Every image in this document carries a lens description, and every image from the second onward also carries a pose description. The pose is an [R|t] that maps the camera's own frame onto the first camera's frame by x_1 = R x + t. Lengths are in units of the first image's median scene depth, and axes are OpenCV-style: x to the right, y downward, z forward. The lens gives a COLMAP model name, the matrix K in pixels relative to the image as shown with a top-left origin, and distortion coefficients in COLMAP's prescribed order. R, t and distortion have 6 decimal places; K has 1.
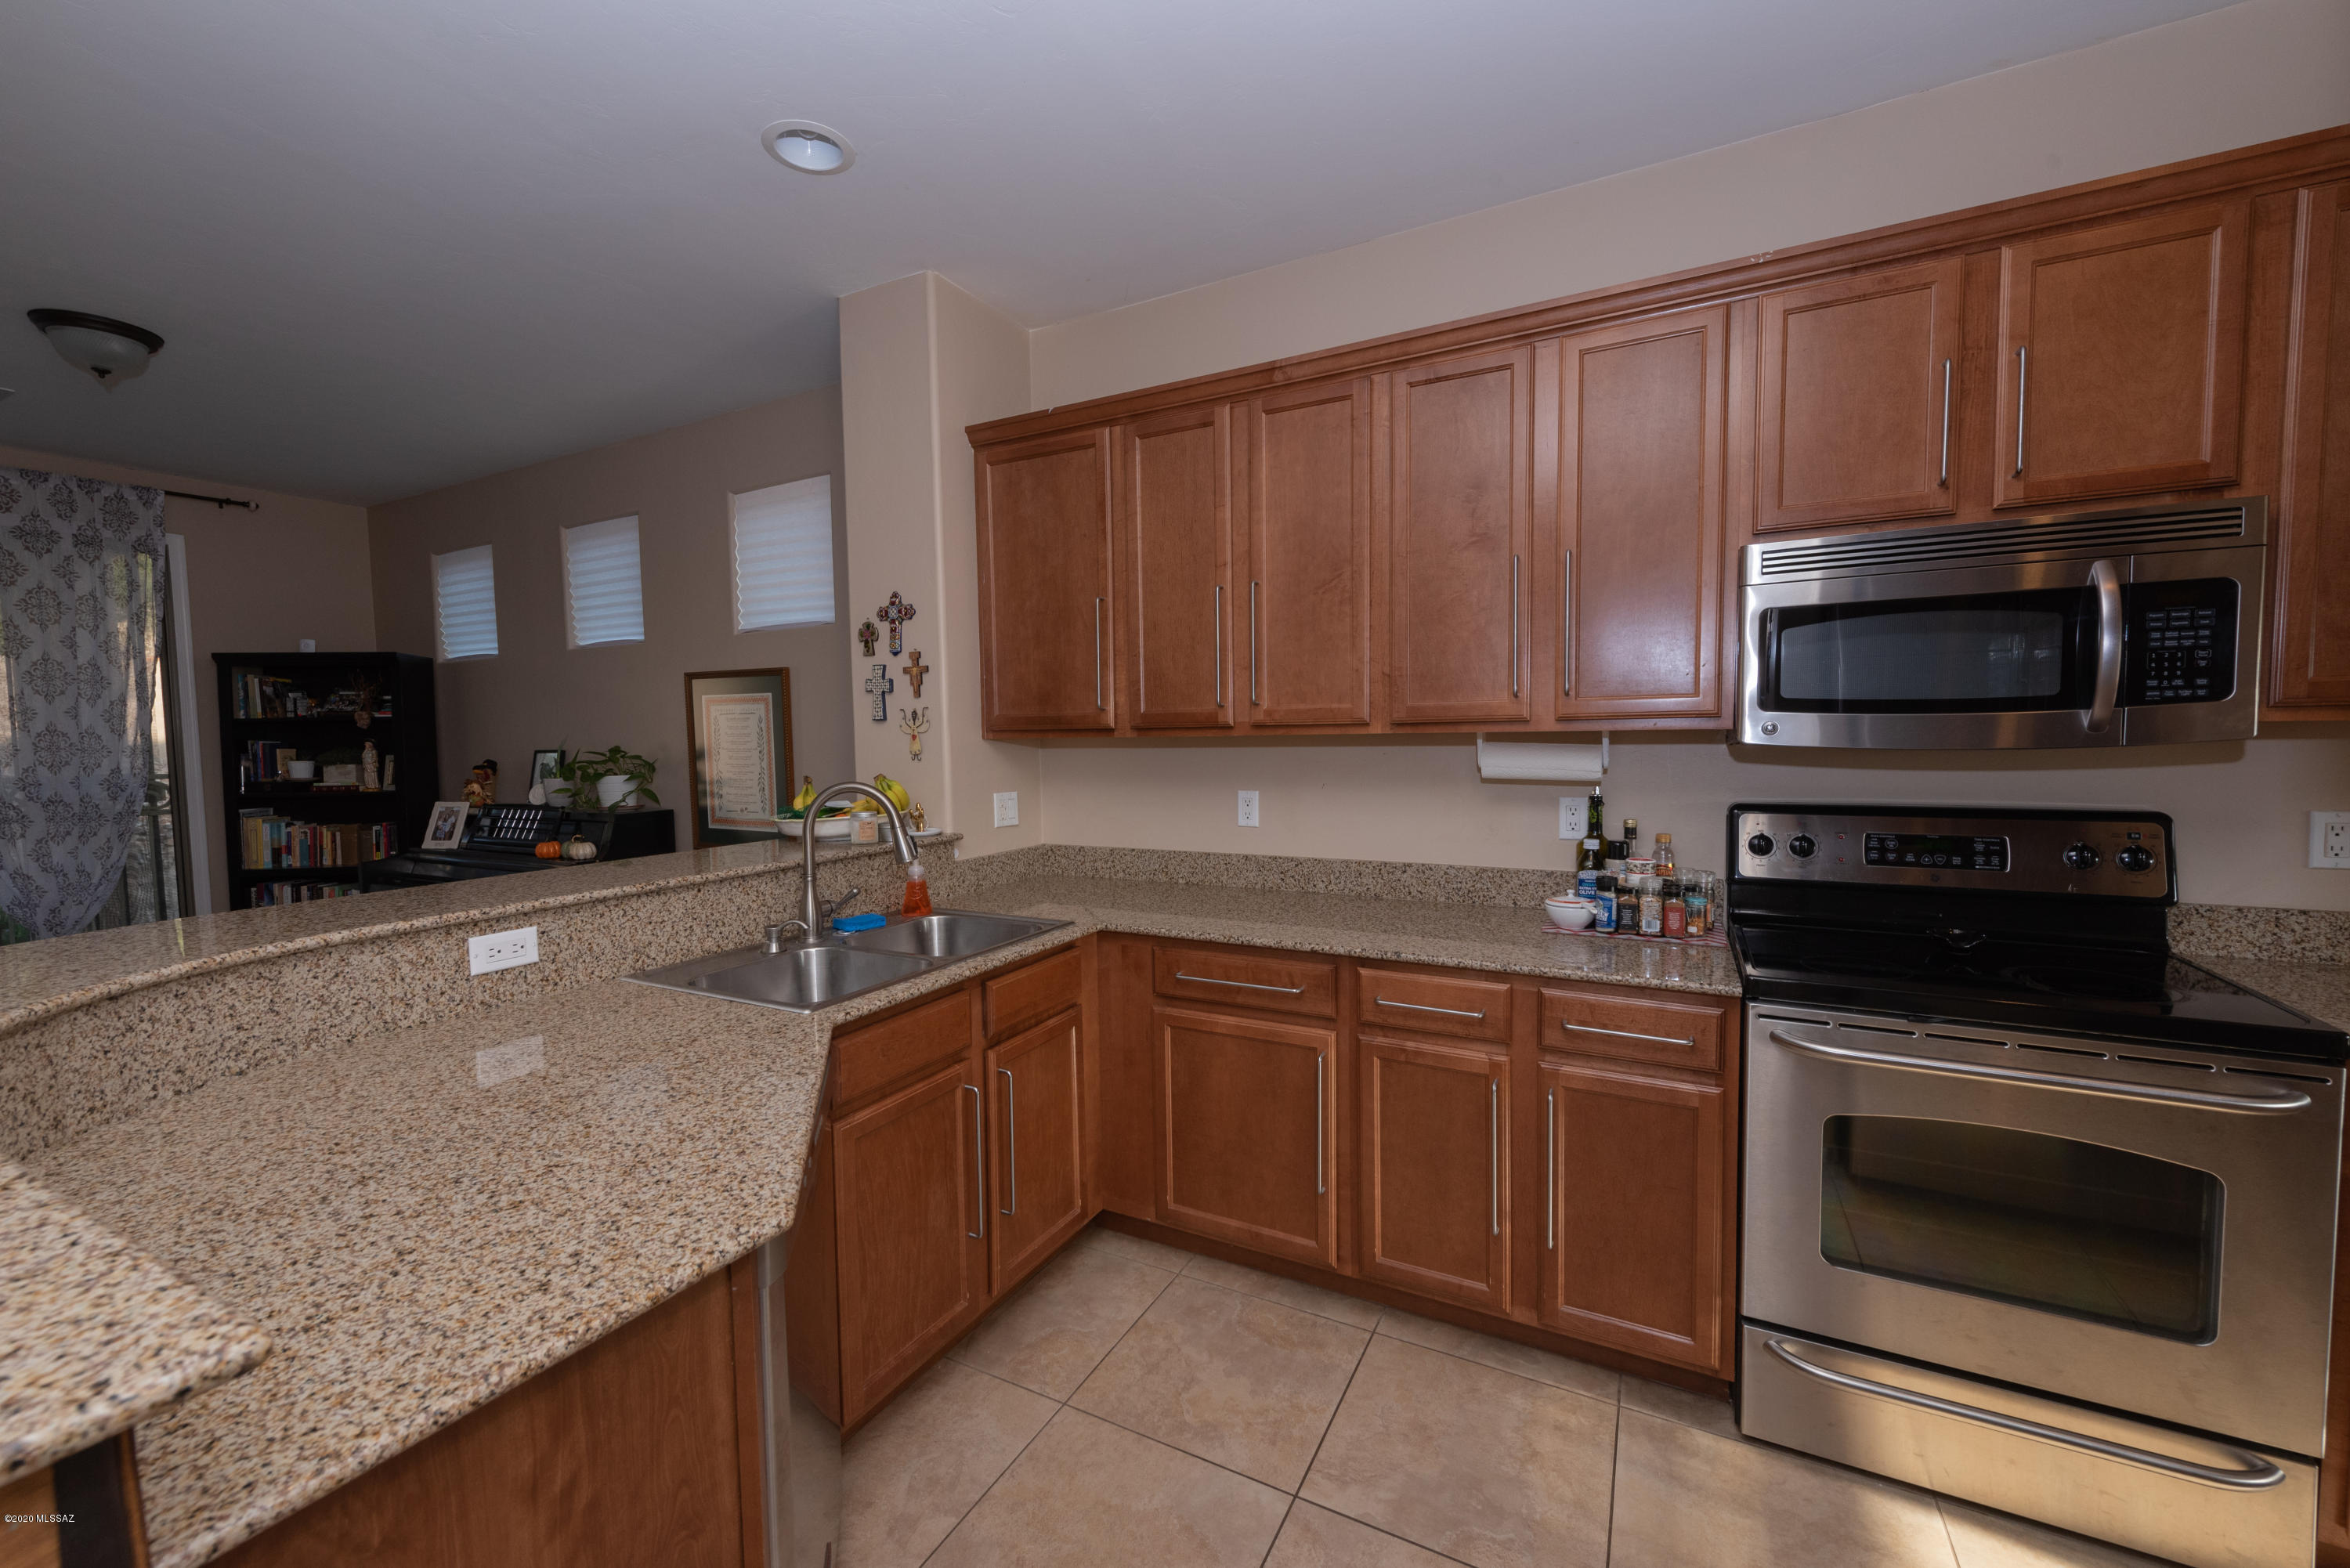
lens RADIAL K [[931.9, 0, 1175.0], [0, 931.9, 784.0], [0, 0, 1]] dist [0.000948, 0.000154]
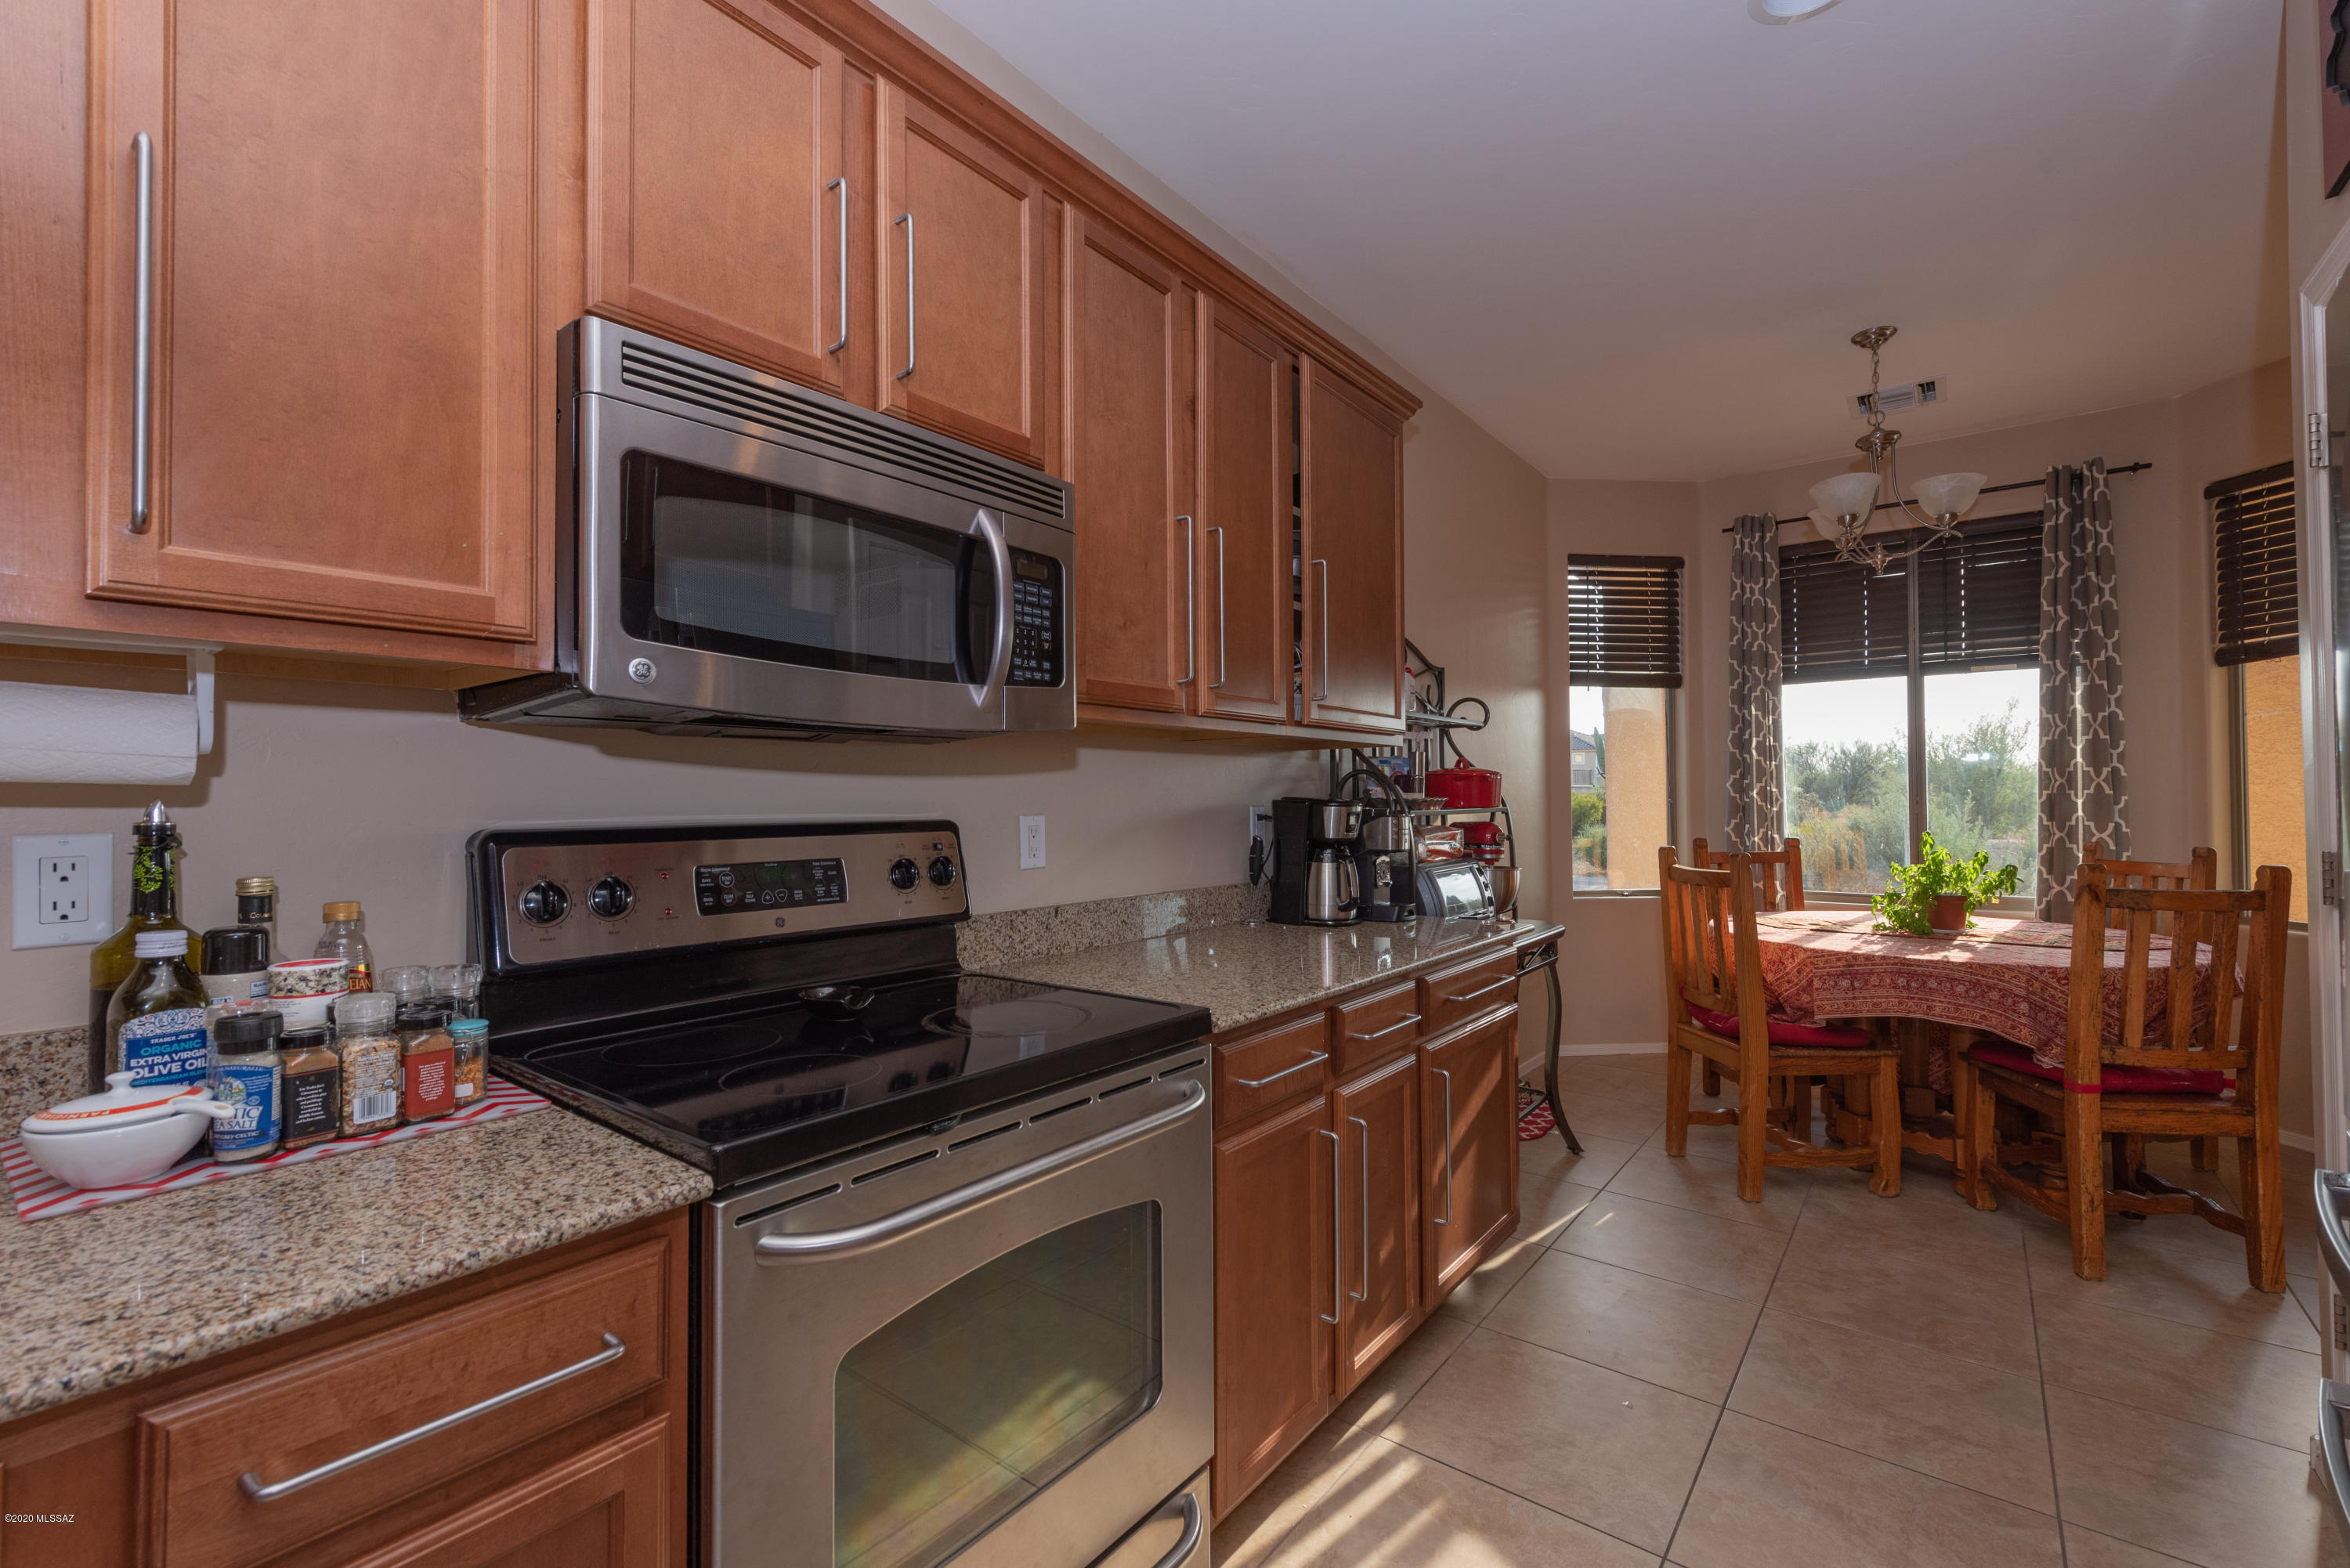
lens RADIAL K [[1001.0, 0, 1195.4], [0, 1001.0, 787.0], [0, 0, 1]] dist [0.000880, -0.000961]
pose [[0.176576, 0.023273, 0.984012, 0.117048], [0.058221, 0.997723, -0.034044, 0.041702], [-0.982564, 0.063301, 0.174819, 0.537205]]
